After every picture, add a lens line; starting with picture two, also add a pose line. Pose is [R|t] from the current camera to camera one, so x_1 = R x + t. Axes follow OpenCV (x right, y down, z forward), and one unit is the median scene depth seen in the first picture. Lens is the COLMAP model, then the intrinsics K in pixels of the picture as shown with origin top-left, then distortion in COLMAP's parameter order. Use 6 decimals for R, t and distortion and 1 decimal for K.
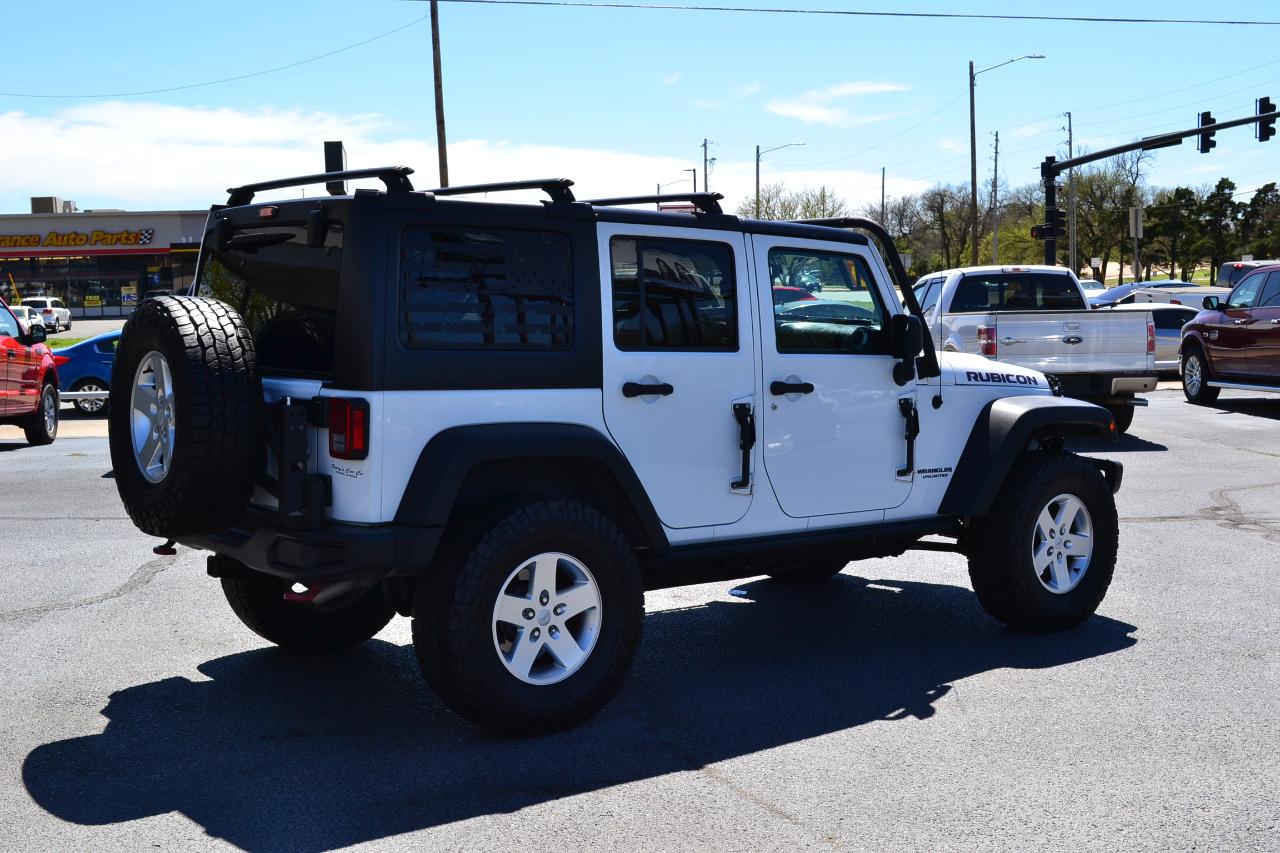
lens RADIAL K [[1557.2, 0, 631.3], [0, 1557.2, 428.7], [0, 0, 1]] dist [-0.044854, 0.009828]
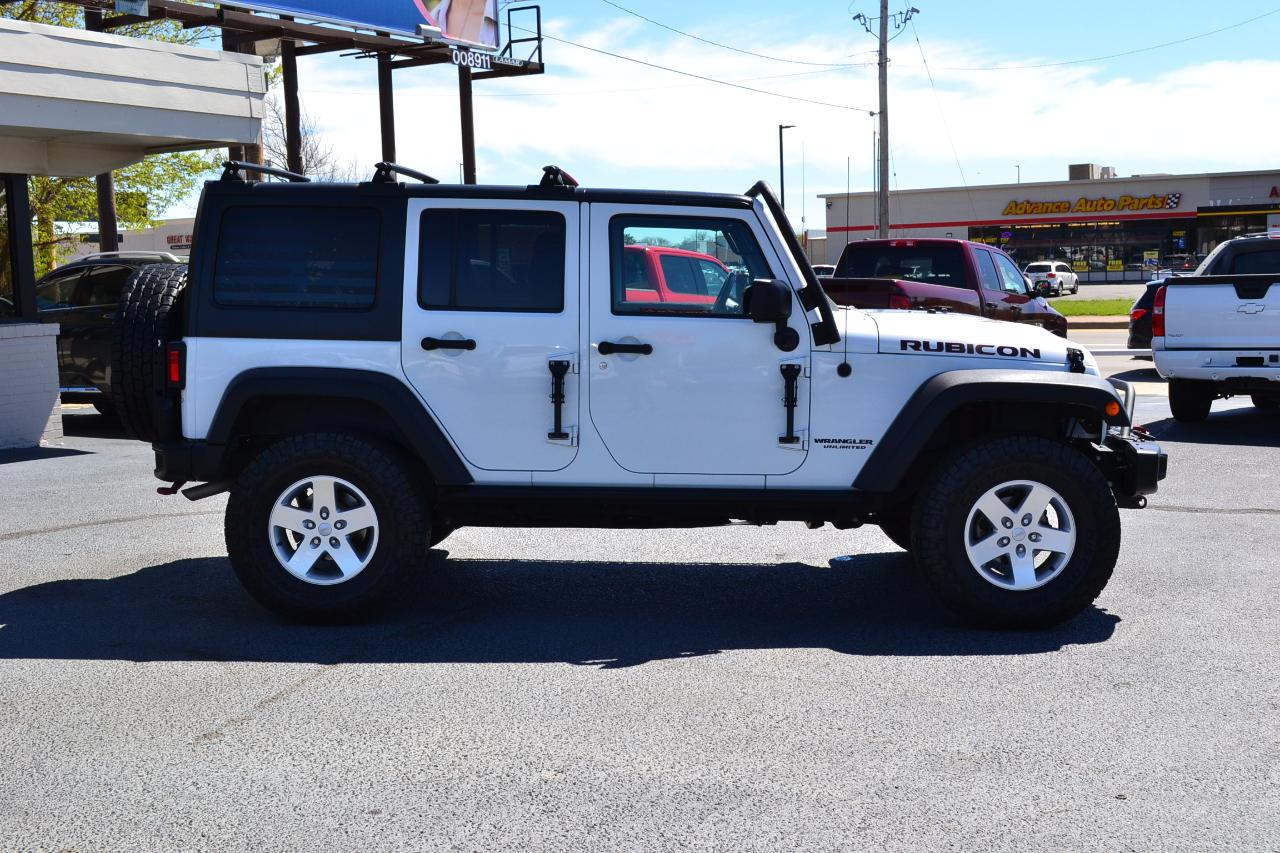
lens RADIAL K [[1557.2, 0, 631.3], [0, 1557.2, 428.7], [0, 0, 1]] dist [-0.044854, 0.009828]
pose [[0.775171, 0.062824, -0.628619, 0.774043], [-0.048545, 0.998025, 0.039880, -0.014380], [0.629883, -0.000398, 0.776690, 0.187120]]
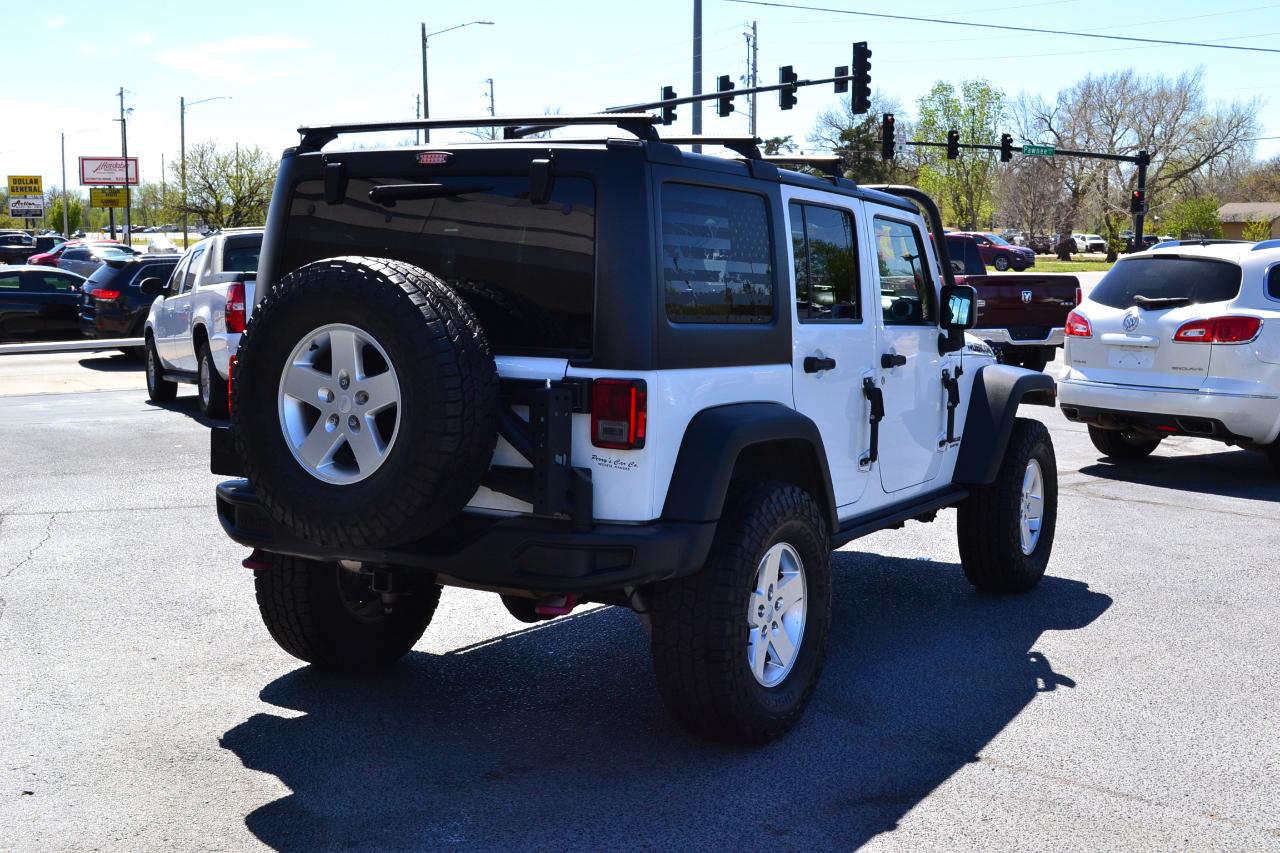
lens RADIAL K [[1557.2, 0, 631.3], [0, 1557.2, 428.7], [0, 0, 1]] dist [-0.044854, 0.009828]
pose [[0.928040, -0.024845, 0.371650, -0.413750], [0.015442, 0.999481, 0.028258, -0.013654], [-0.372160, -0.020486, 0.927943, 0.156660]]
